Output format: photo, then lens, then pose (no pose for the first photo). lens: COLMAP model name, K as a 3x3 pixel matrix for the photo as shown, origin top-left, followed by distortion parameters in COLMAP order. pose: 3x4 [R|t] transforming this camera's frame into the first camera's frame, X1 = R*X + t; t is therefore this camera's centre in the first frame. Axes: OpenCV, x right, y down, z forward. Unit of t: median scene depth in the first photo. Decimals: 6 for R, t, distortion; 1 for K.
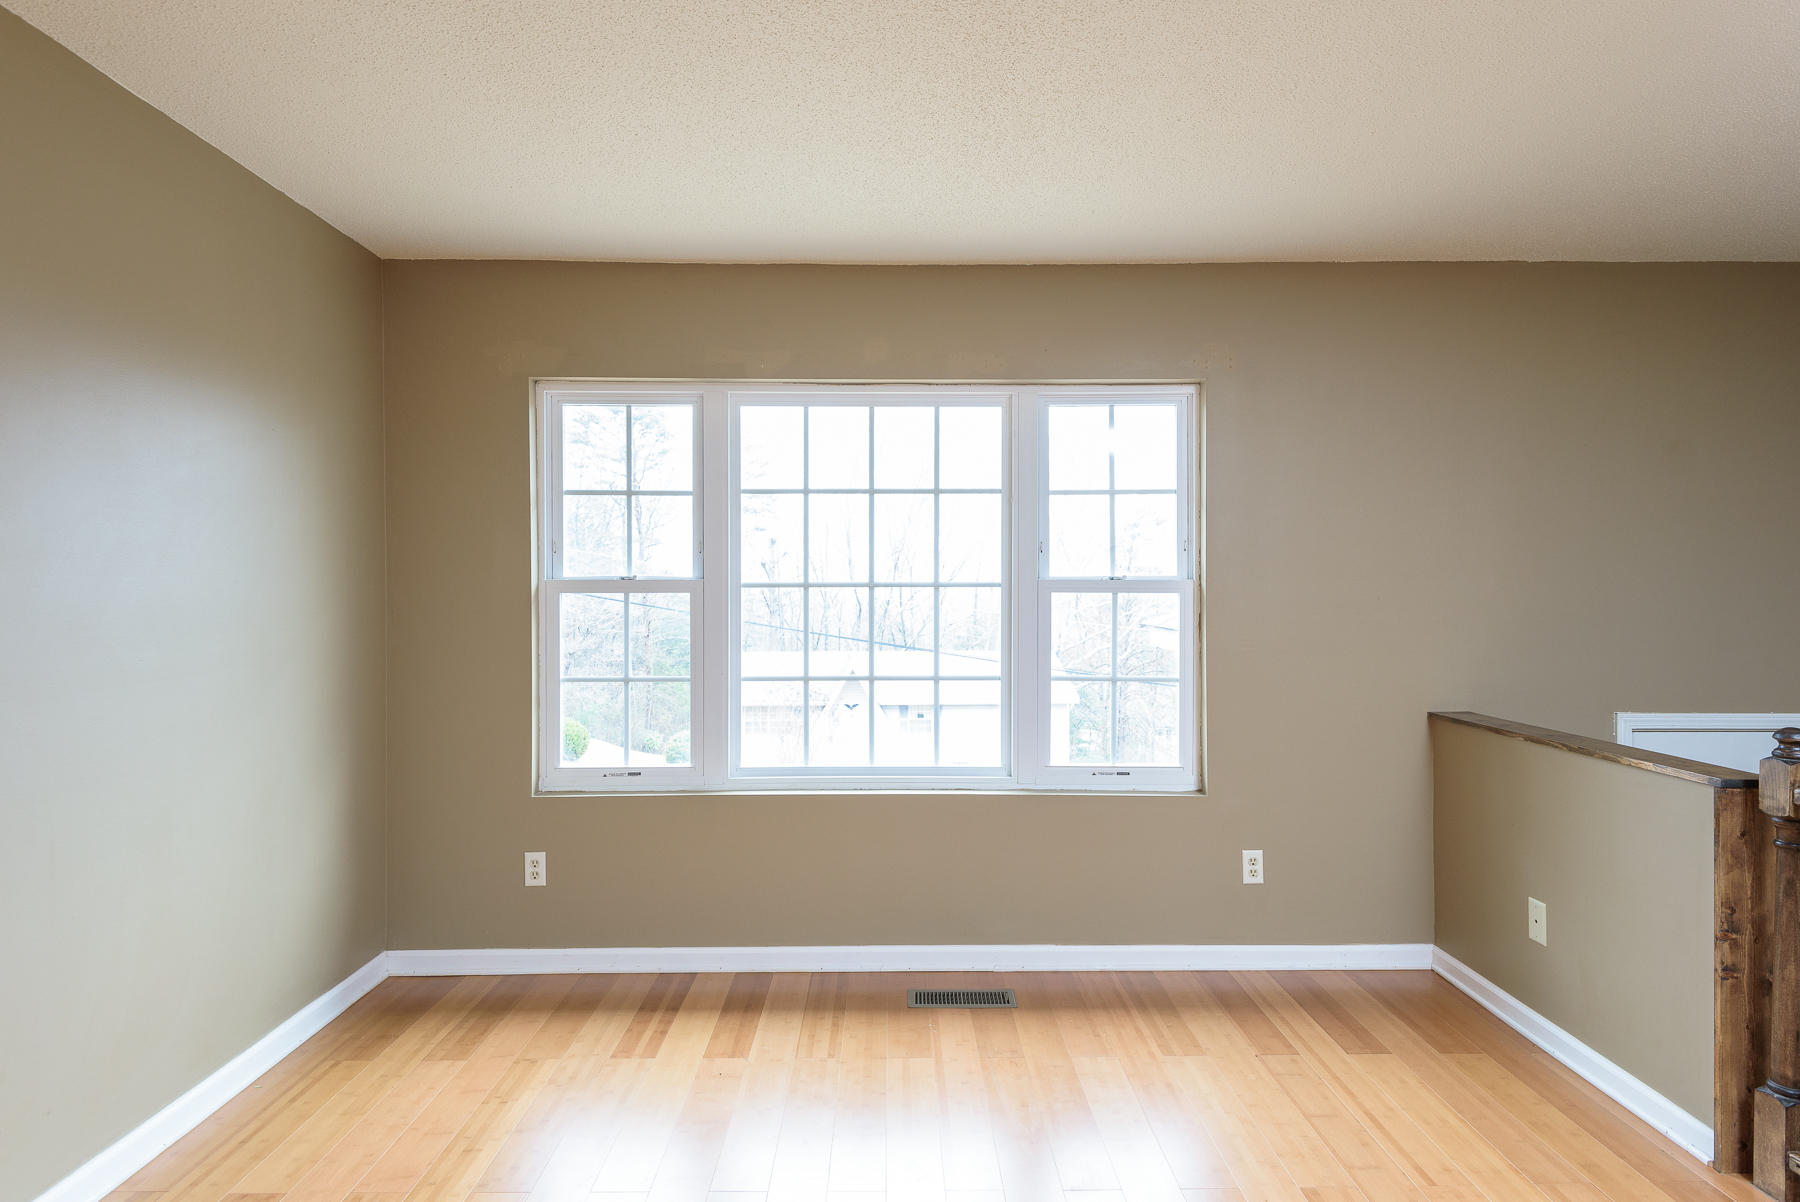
lens RADIAL K [[1014.2, 0, 902.4], [0, 1014.2, 601.1], [0, 0, 1]] dist [0.022494, -0.001762]
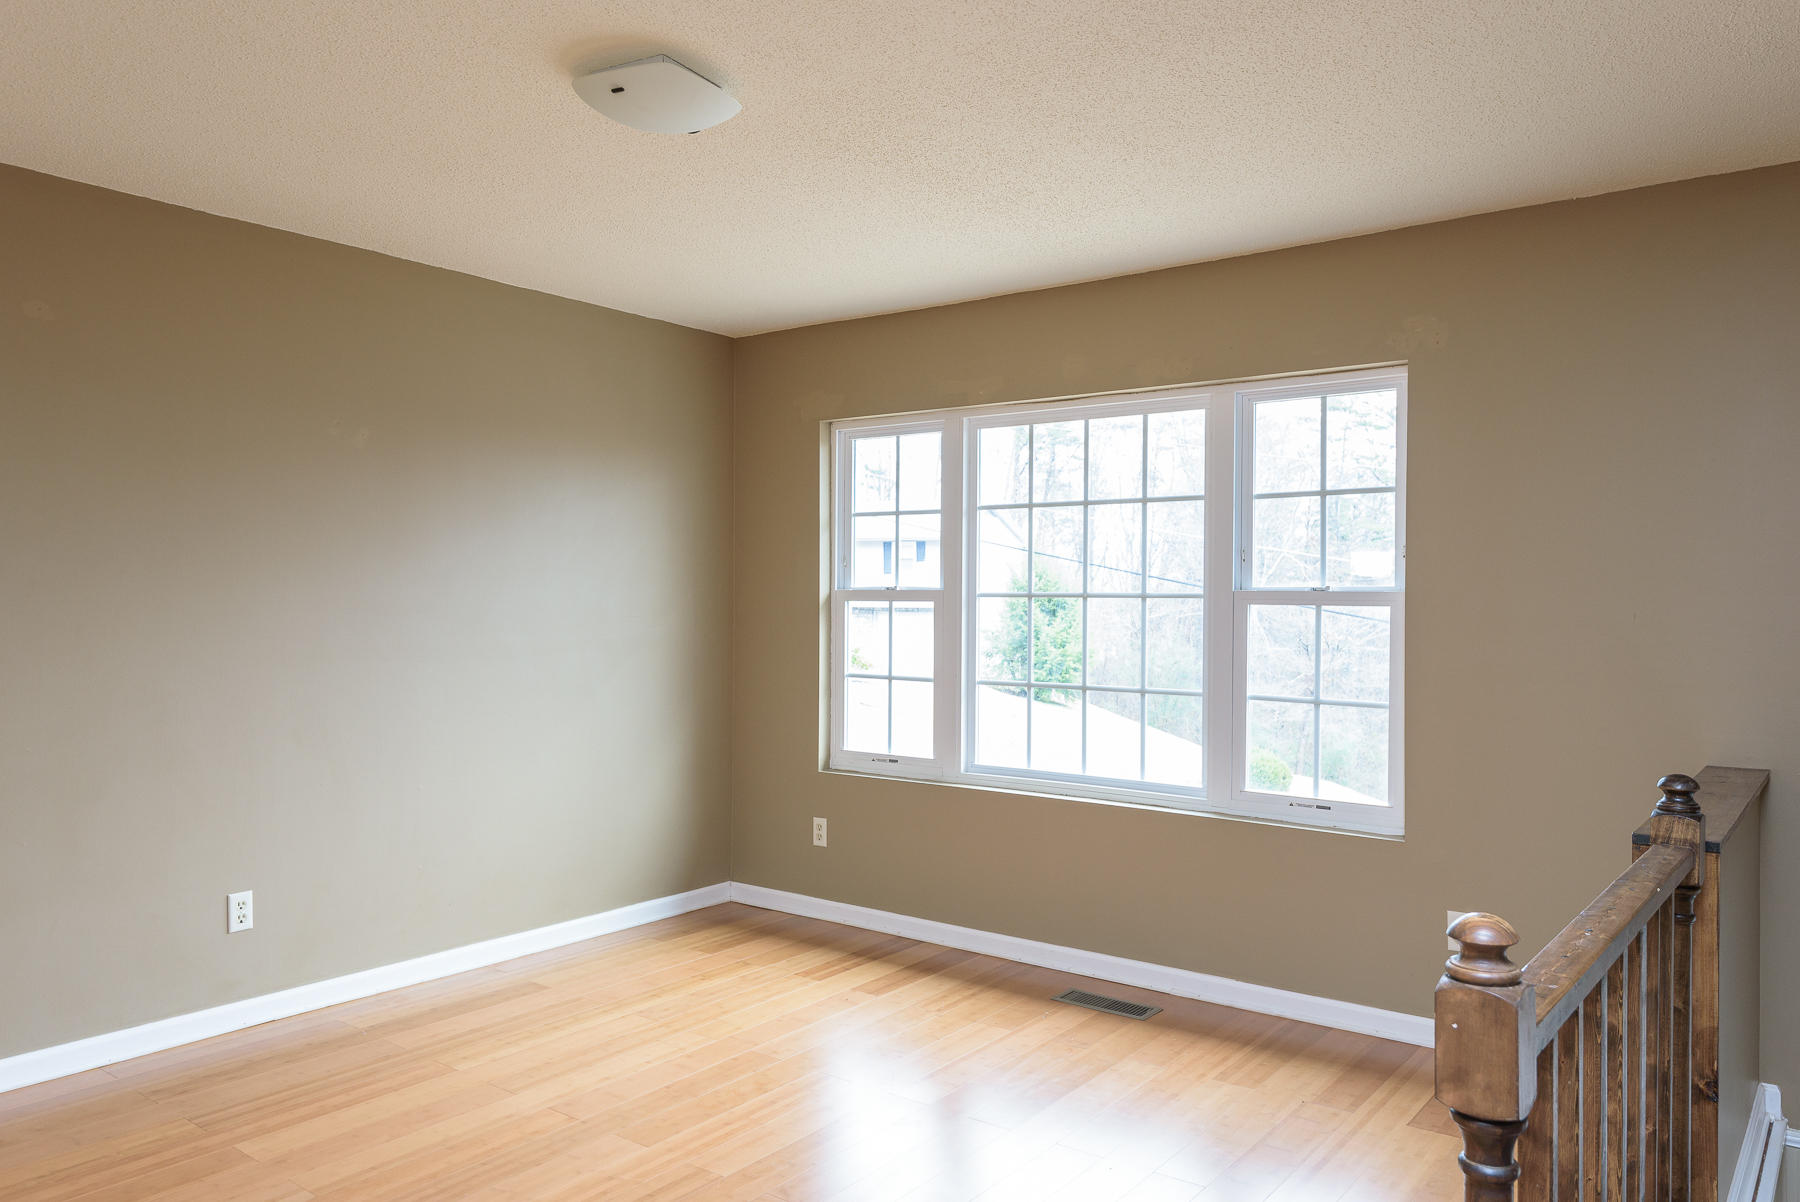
lens RADIAL K [[1284.3, 0, 900.0], [0, 1284.3, 607.1], [0, 0, 1]] dist [-0.018606, 0.001438]
pose [[0.783821, 0.010600, -0.620896, 0.629709], [-0.016175, 0.999864, -0.003349, 0.003143], [0.620776, 0.012669, 0.783886, -0.120542]]
